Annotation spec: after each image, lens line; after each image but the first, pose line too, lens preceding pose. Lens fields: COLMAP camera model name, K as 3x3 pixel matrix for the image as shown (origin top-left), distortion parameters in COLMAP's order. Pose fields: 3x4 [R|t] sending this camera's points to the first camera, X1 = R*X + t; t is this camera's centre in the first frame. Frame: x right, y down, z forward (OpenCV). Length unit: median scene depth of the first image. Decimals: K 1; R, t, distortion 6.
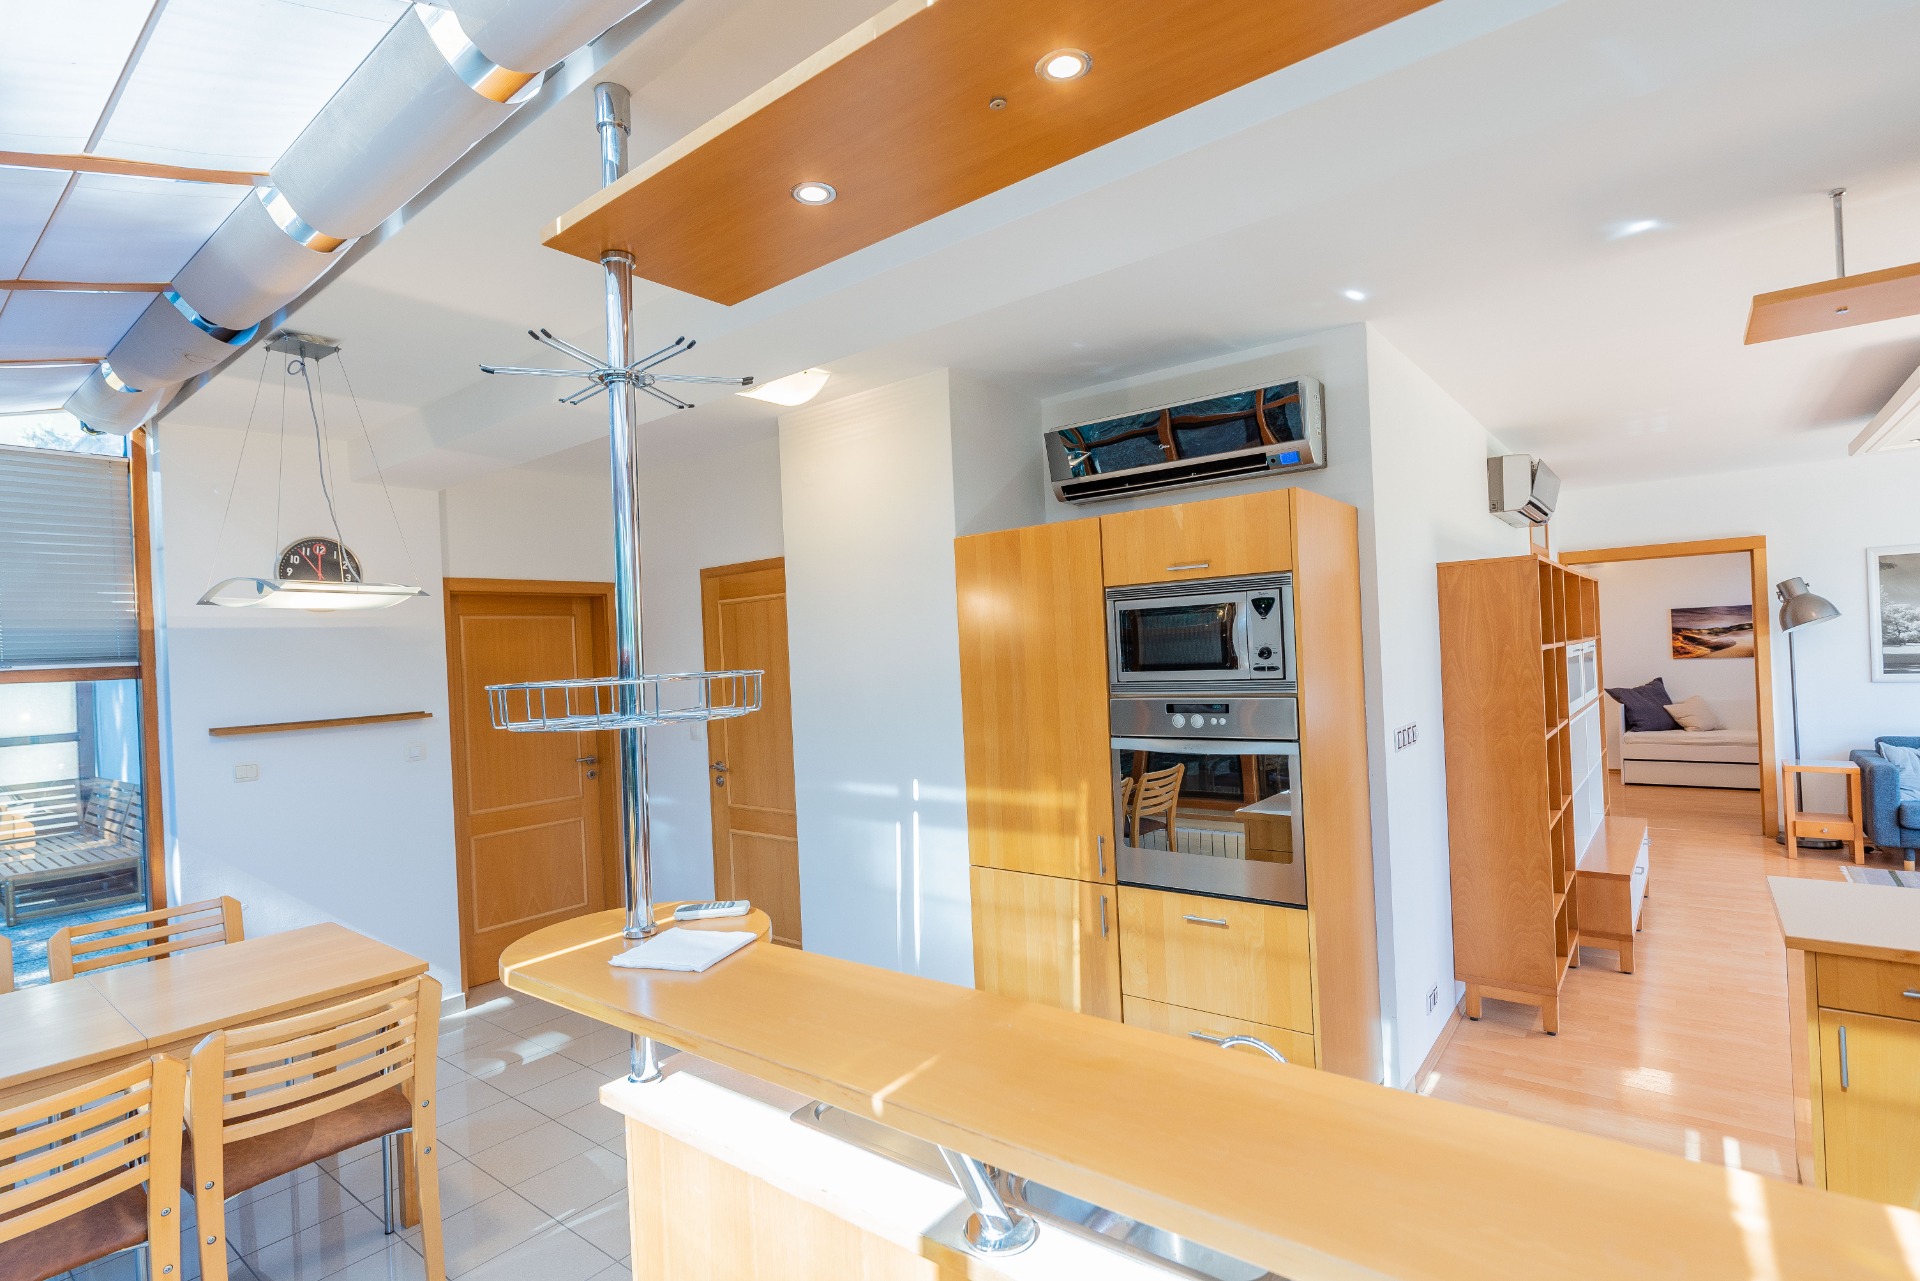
lens RADIAL K [[924.5, 0, 948.0], [0, 924.5, 653.1], [0, 0, 1]] dist [0.001212, -0.000832]
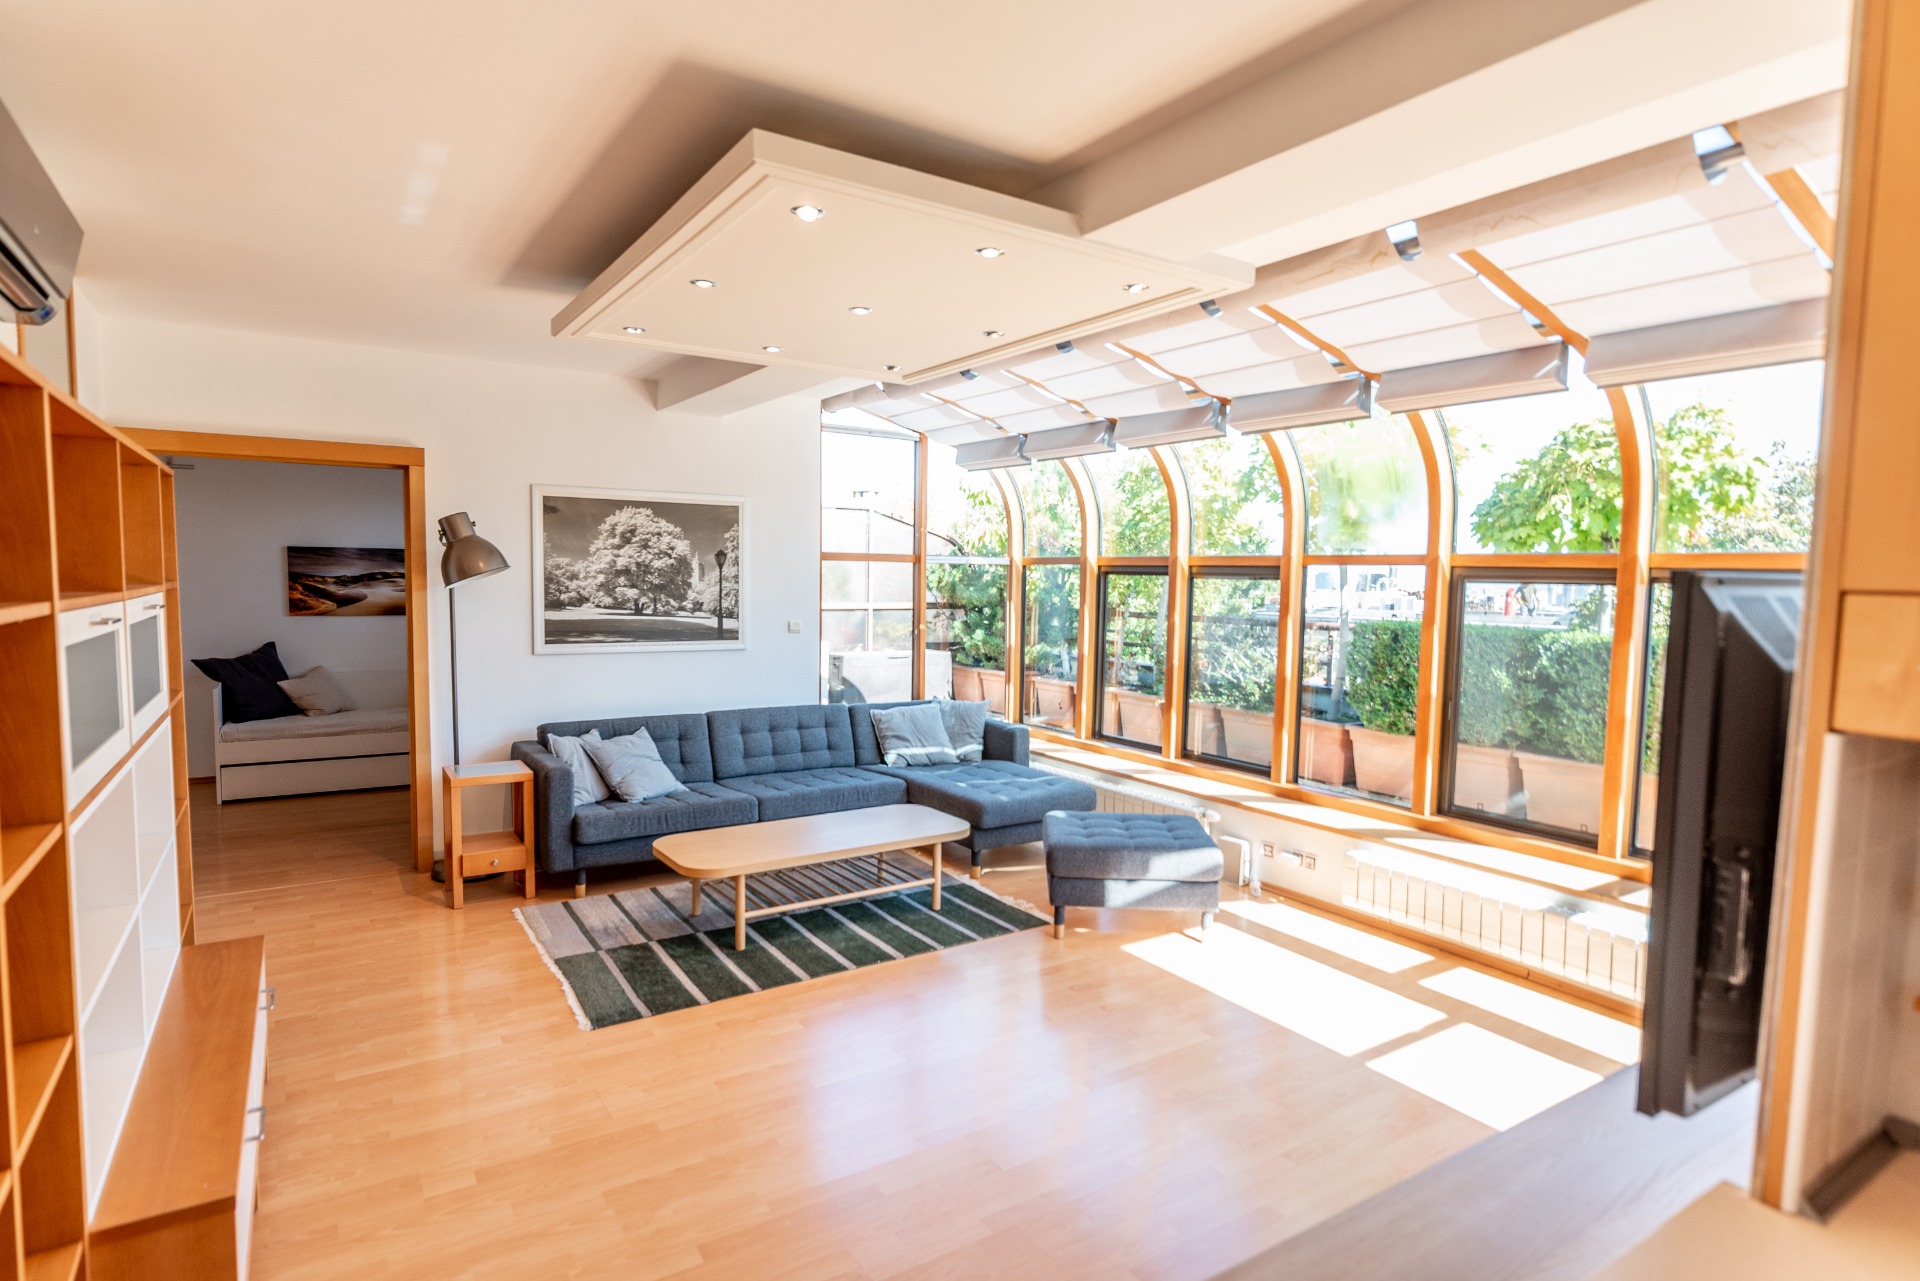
lens RADIAL K [[1023.7, 0, 962.9], [0, 1023.7, 650.1], [0, 0, 1]] dist [0.003792, -0.002858]
pose [[0.308940, -0.020574, 0.950859, 0.269395], [-0.028745, 0.999107, 0.030957, -0.010242], [-0.950647, -0.036896, 0.308073, 0.369039]]
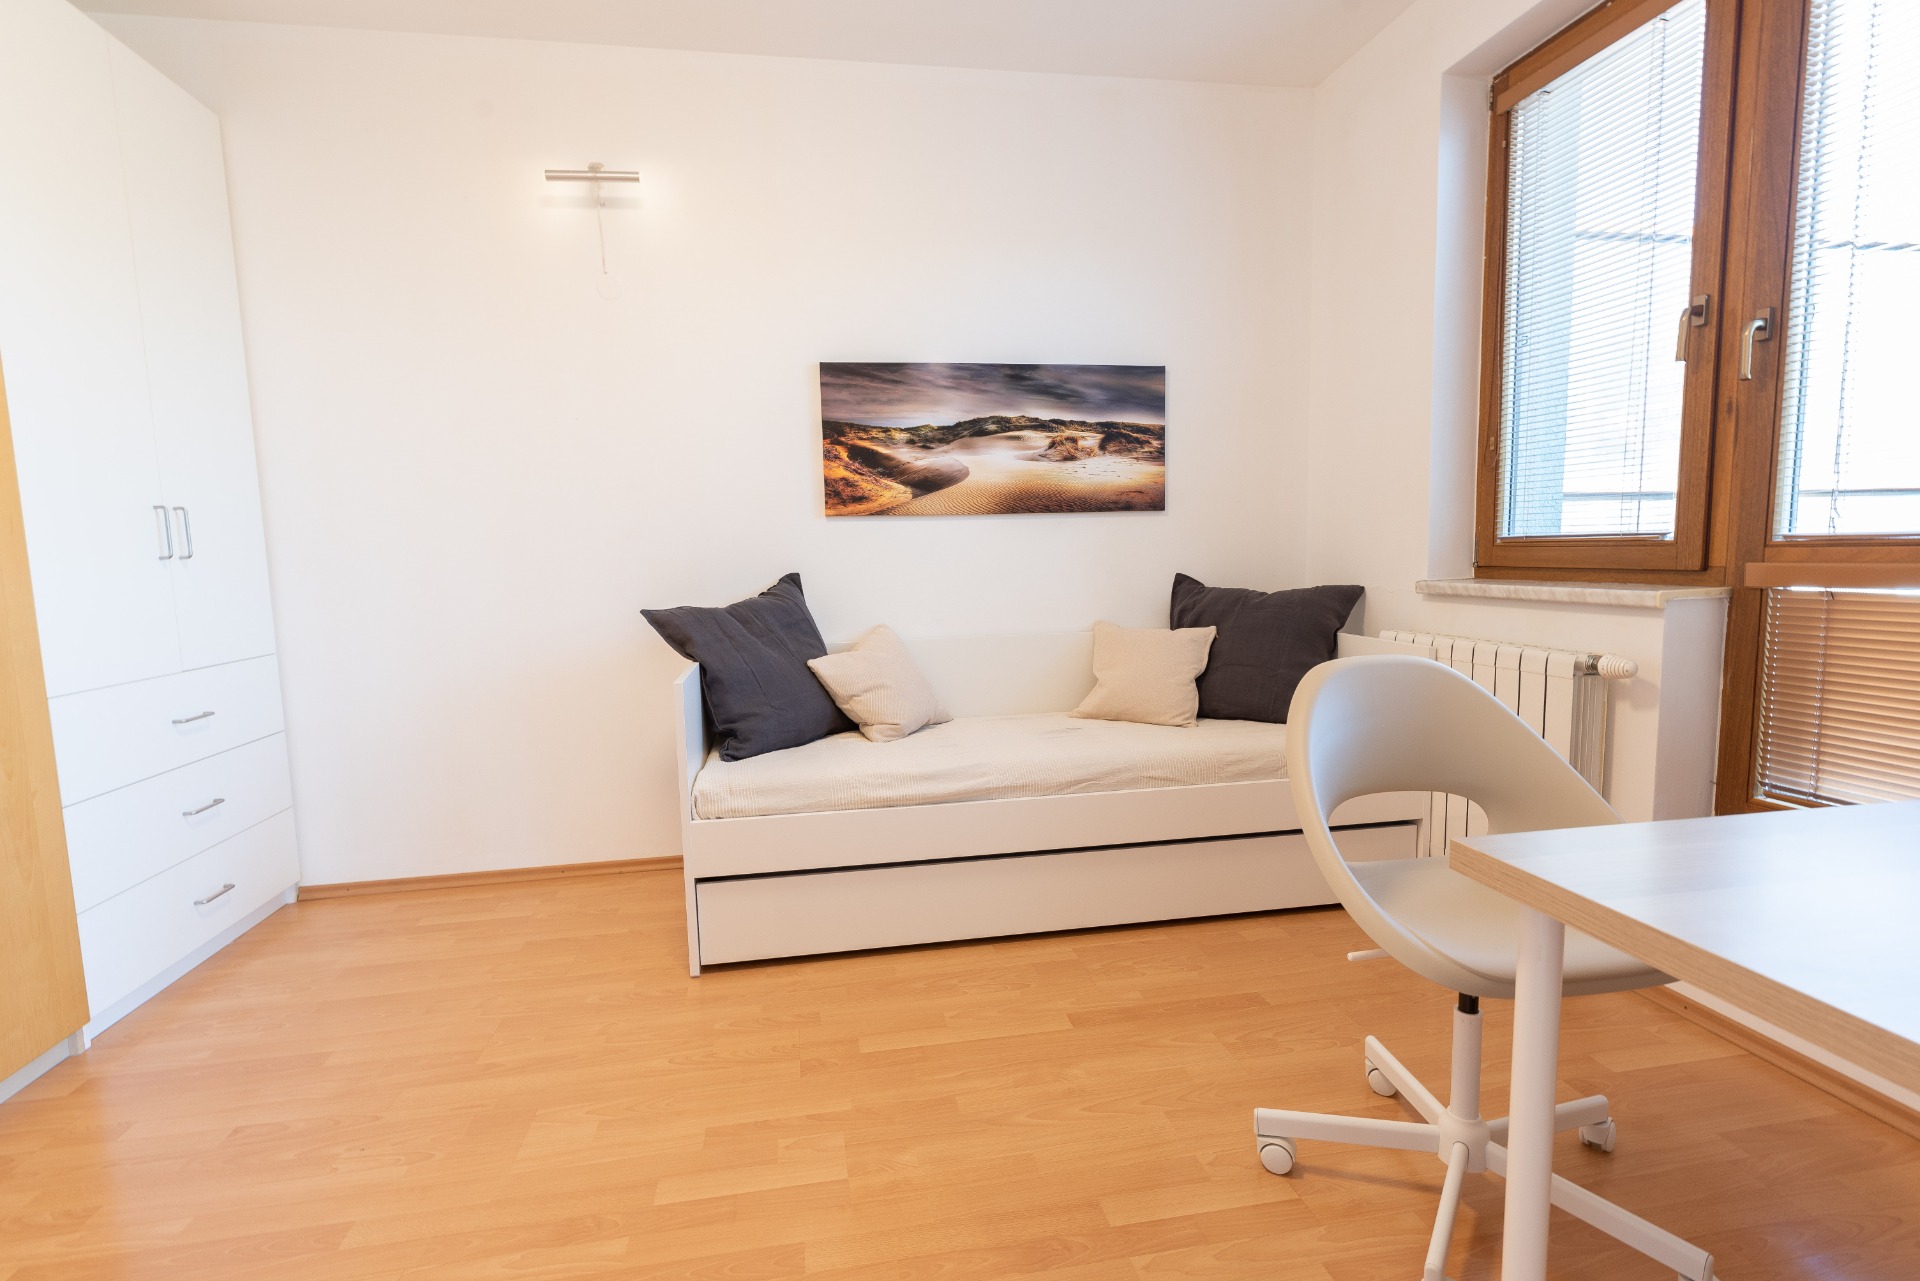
lens RADIAL K [[924.5, 0, 954.6], [0, 924.5, 648.8], [0, 0, 1]] dist [0.001212, -0.000832]
pose [[0.656428, -0.053711, 0.752474, 0.829566], [-0.003627, 0.997226, 0.074346, 0.042858], [-0.754380, -0.051532, 0.654412, 1.100951]]
